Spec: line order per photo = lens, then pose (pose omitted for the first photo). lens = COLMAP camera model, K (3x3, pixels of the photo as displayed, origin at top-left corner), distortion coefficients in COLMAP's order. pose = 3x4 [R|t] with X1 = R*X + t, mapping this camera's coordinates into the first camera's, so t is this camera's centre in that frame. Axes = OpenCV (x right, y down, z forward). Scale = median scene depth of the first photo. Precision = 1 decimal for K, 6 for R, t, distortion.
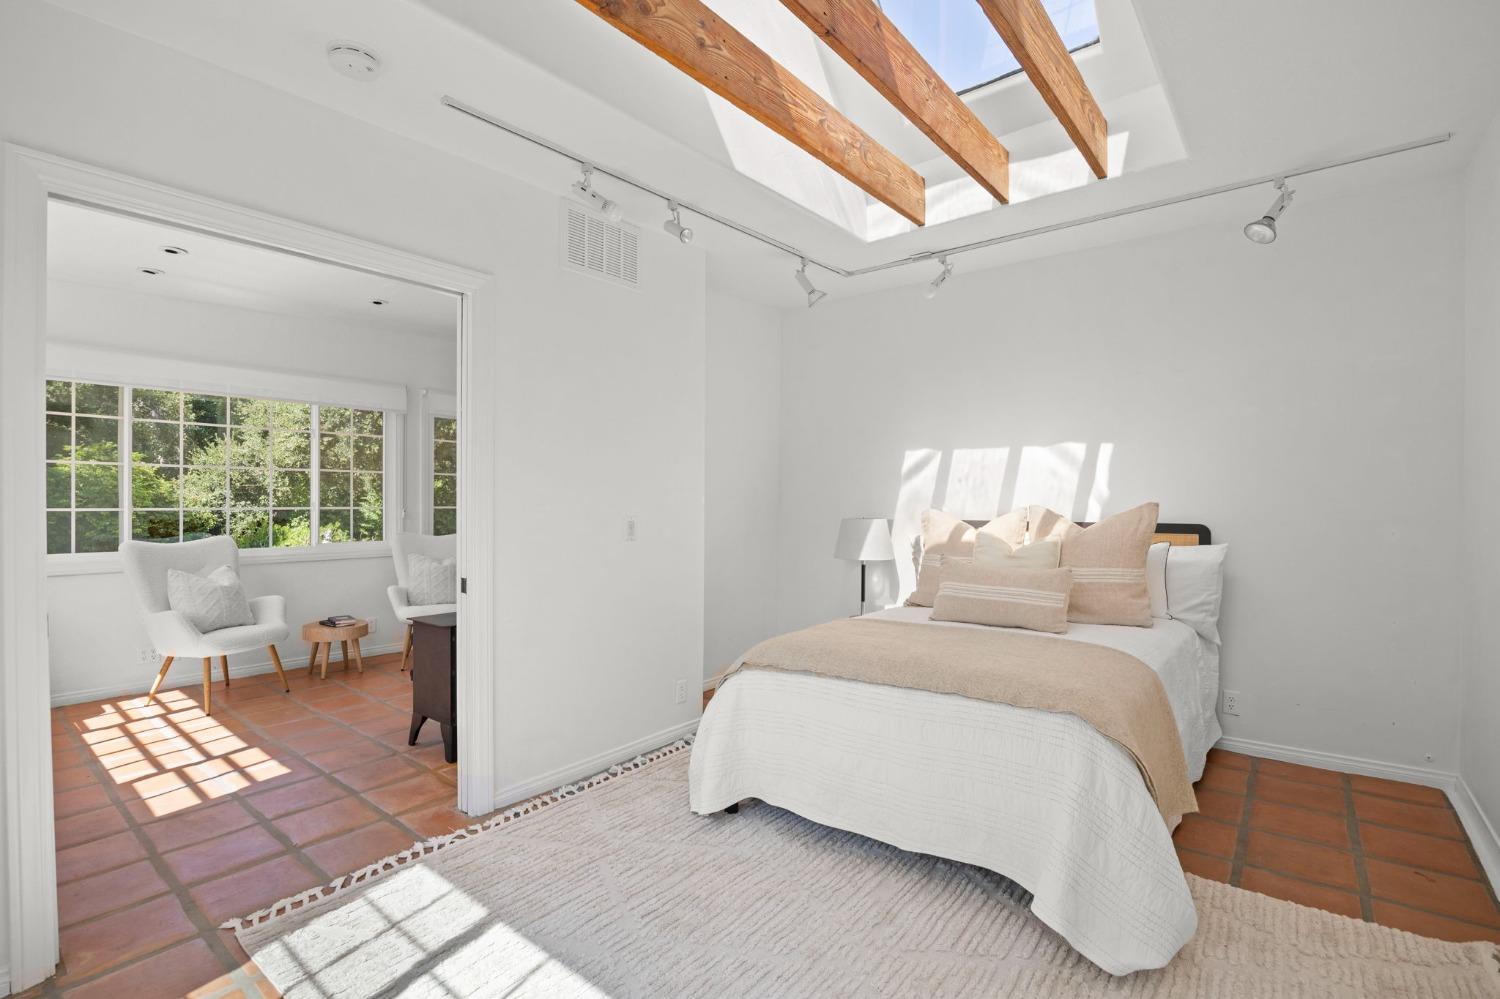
lens RADIAL K [[703.5, 0, 746.9], [0, 703.5, 511.7], [0, 0, 1]] dist [-0.002560, -0.000137]
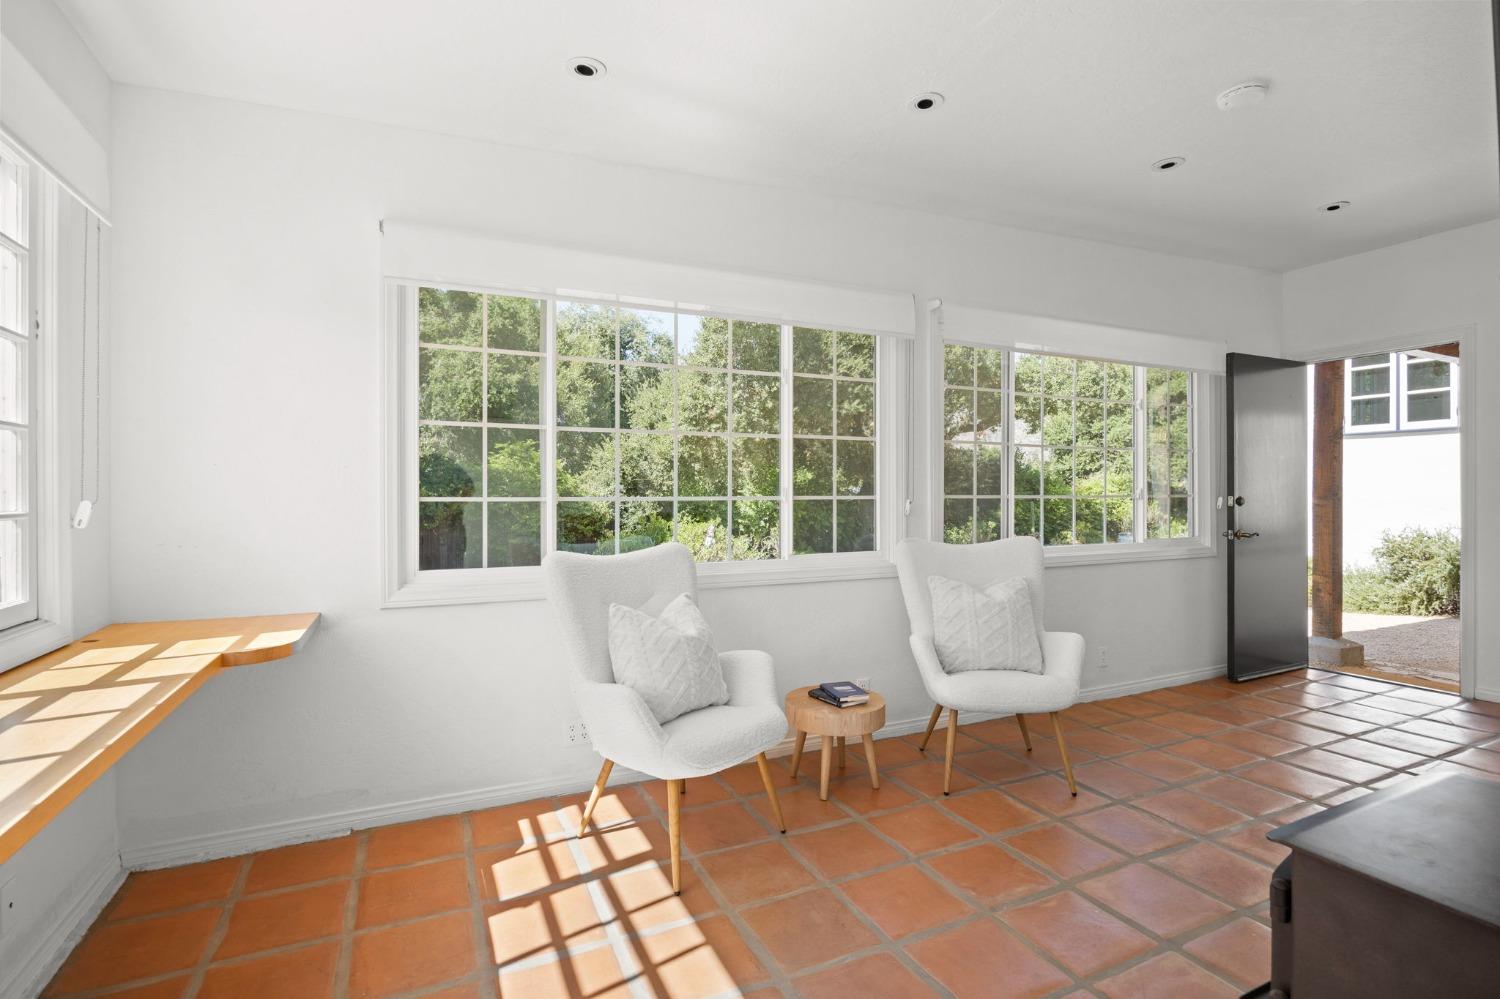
lens RADIAL K [[722.5, 0, 748.9], [0, 722.5, 501.9], [0, 0, 1]] dist [-0.001245, 0.000085]
pose [[0.904504, -0.002402, -0.426458, -0.395081], [-0.000977, 0.999970, -0.007703, 0.004137], [0.426464, 0.007384, 0.904475, 0.434323]]
